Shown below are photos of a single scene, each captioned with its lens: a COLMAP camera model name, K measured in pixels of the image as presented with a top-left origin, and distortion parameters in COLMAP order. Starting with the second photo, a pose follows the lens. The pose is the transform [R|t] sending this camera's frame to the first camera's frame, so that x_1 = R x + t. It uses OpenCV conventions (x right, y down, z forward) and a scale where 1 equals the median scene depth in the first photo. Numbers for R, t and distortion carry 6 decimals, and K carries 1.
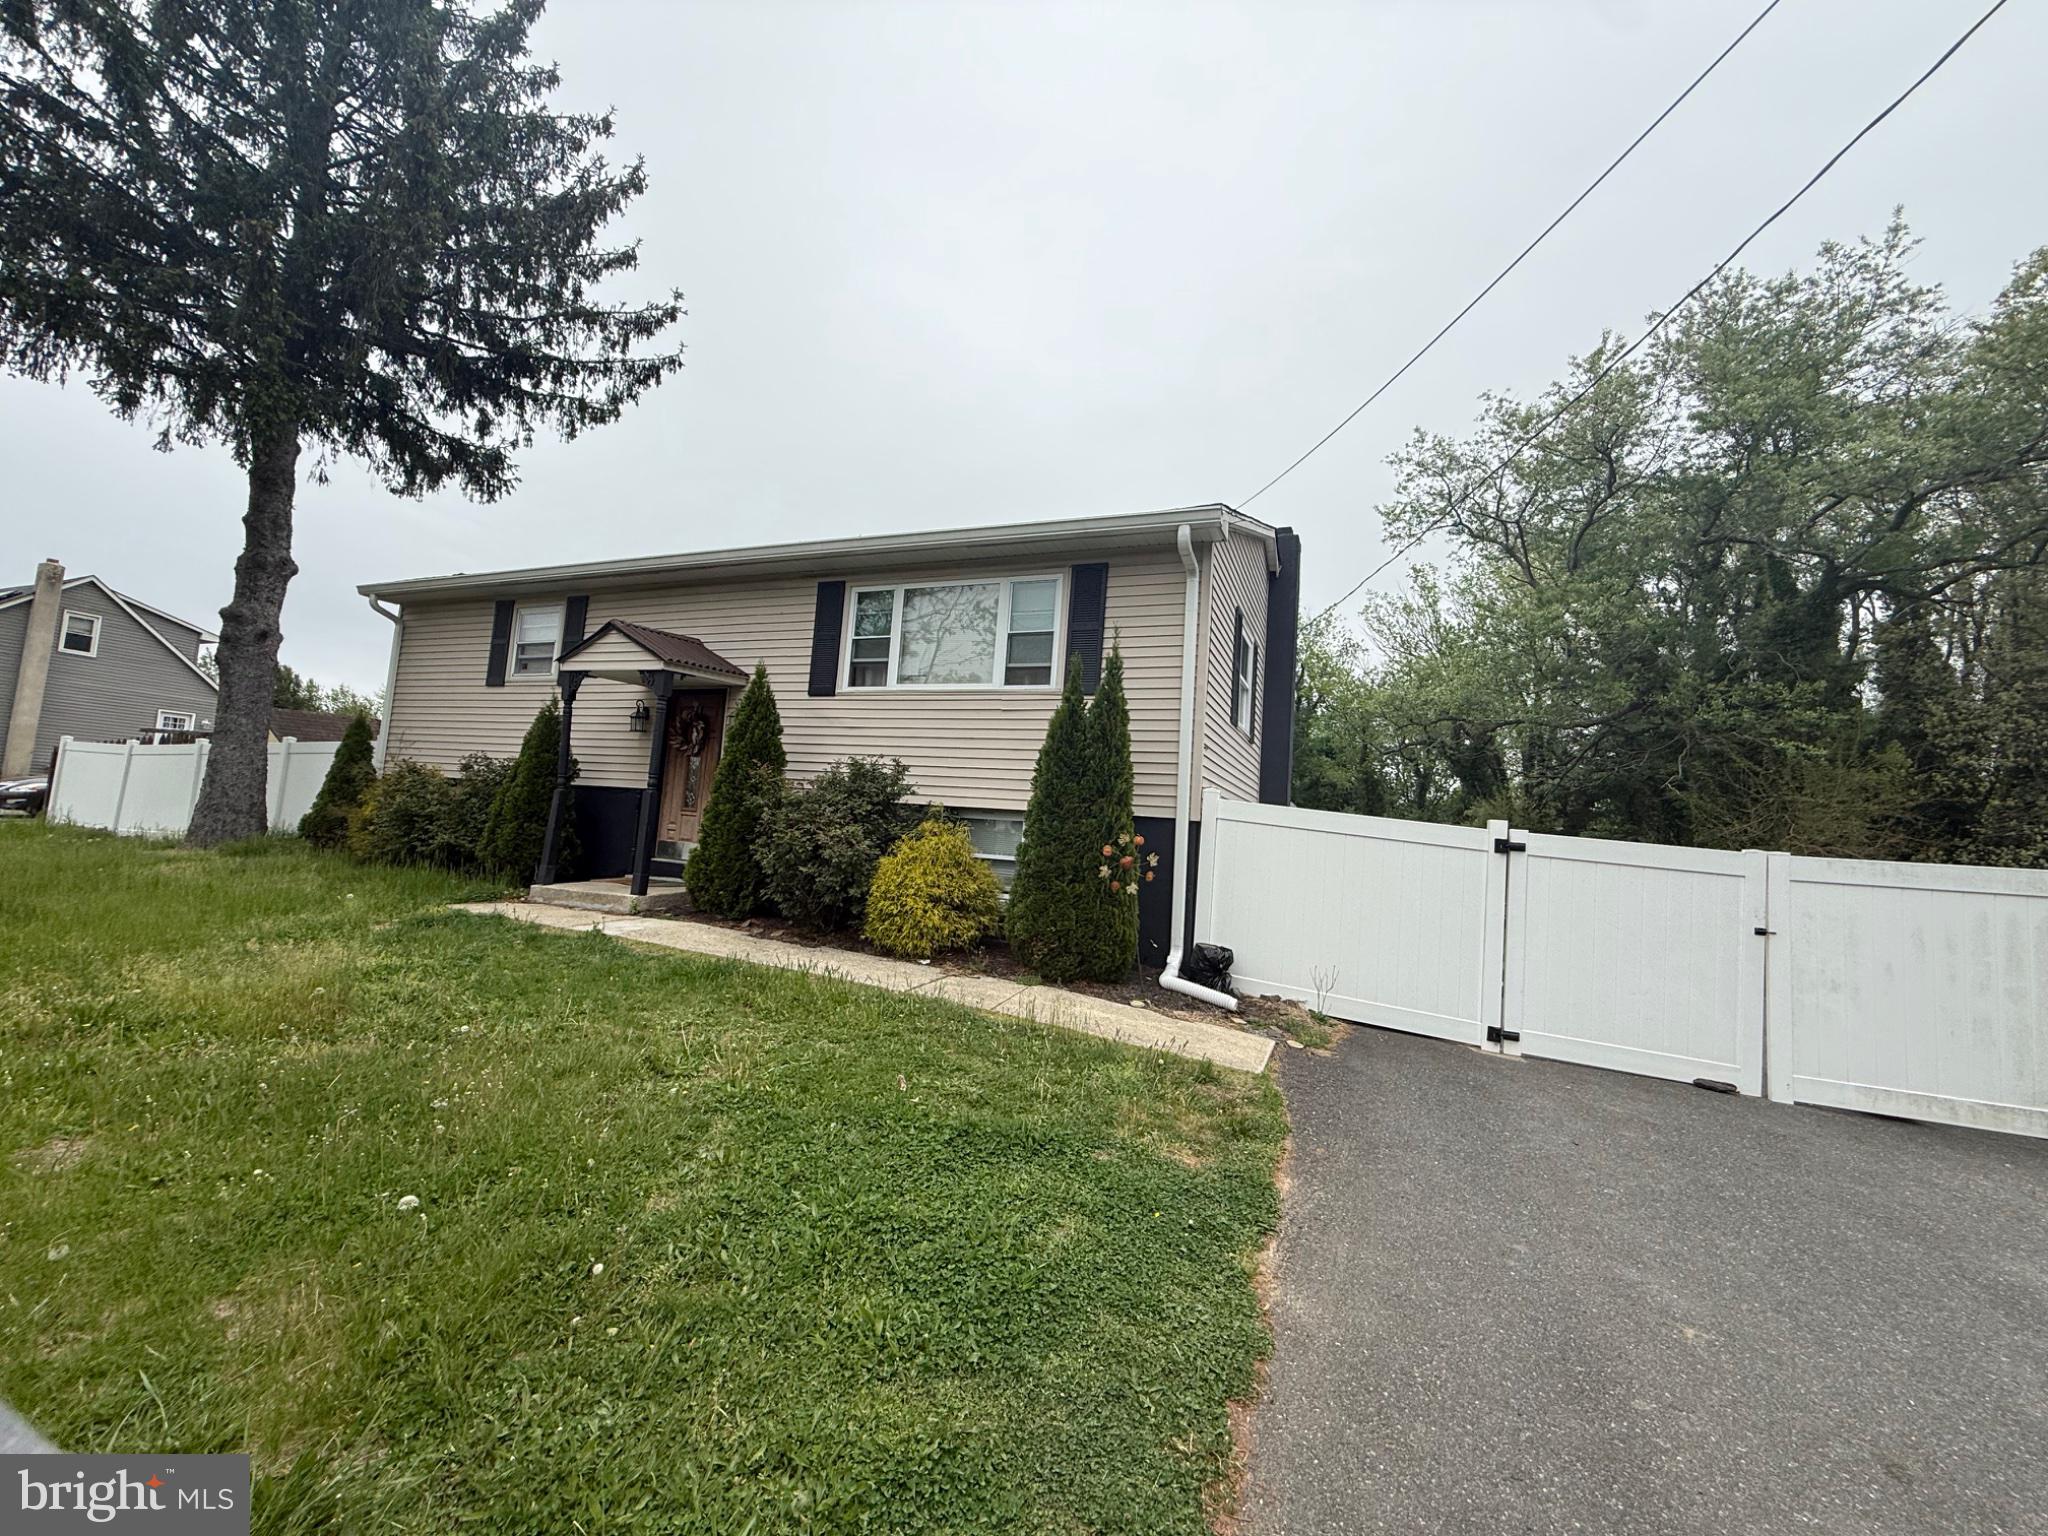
lens RADIAL K [[815.2, 0, 1021.0], [0, 815.2, 769.1], [0, 0, 1]] dist [-0.001119, 0.000285]
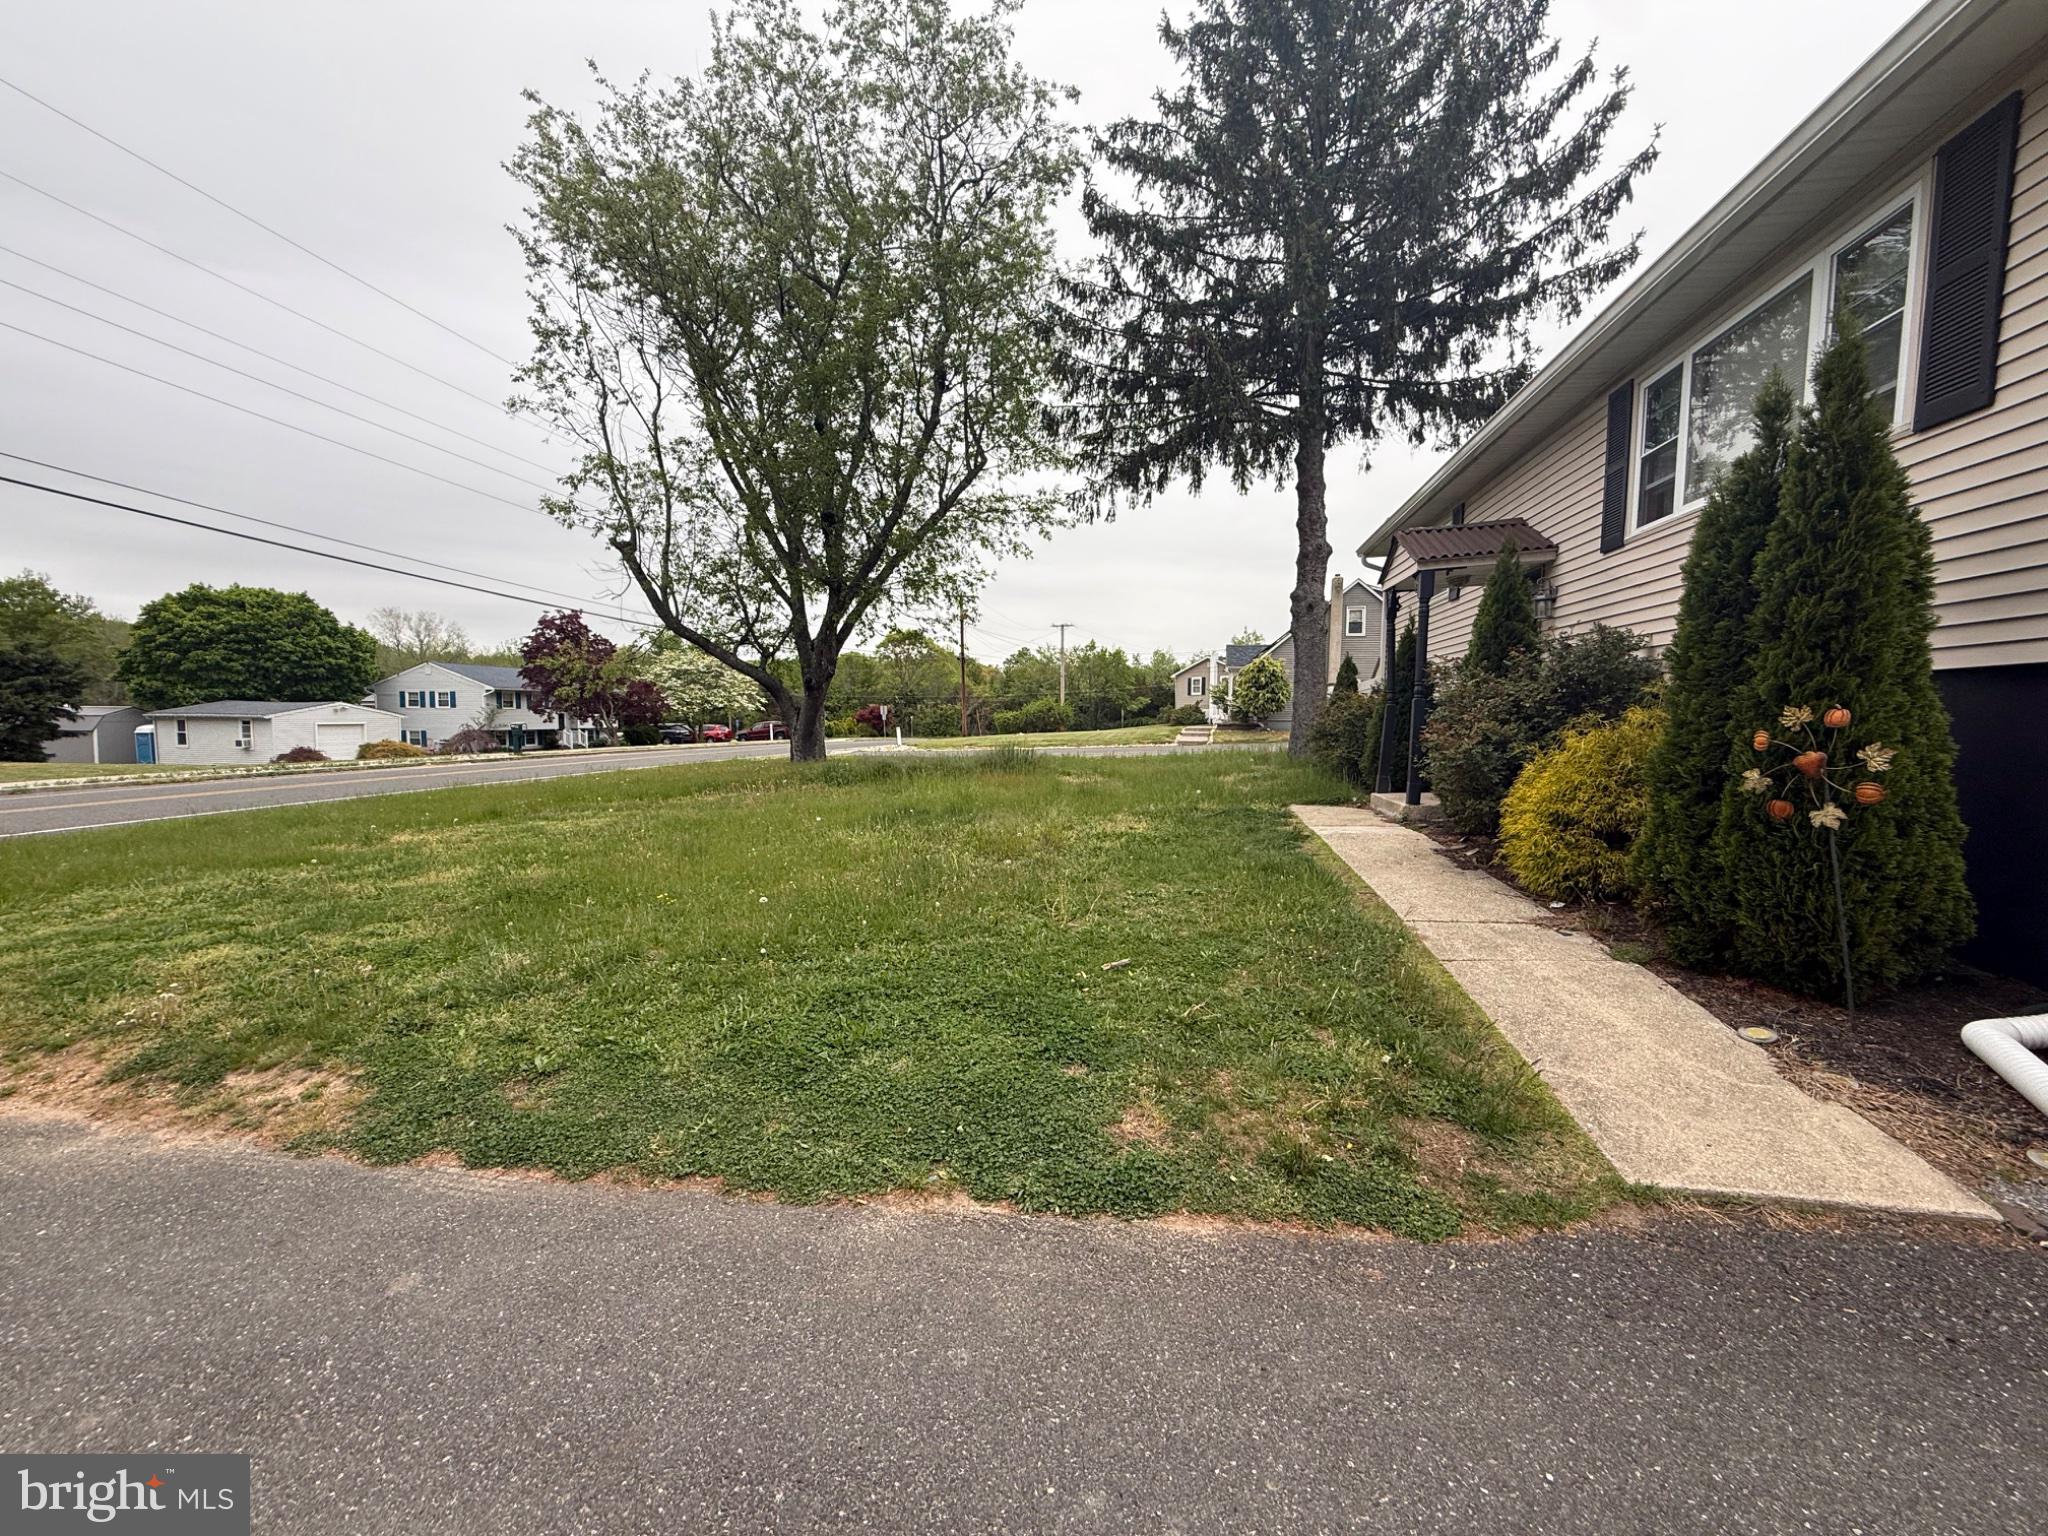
lens RADIAL K [[815.2, 0, 1021.0], [0, 815.2, 769.1], [0, 0, 1]] dist [-0.001119, 0.000285]
pose [[0.196285, 0.003121, -0.980542, 0.380172], [0.079817, 0.996626, 0.019150, 0.051191], [0.977293, -0.082023, 0.195373, 0.316995]]
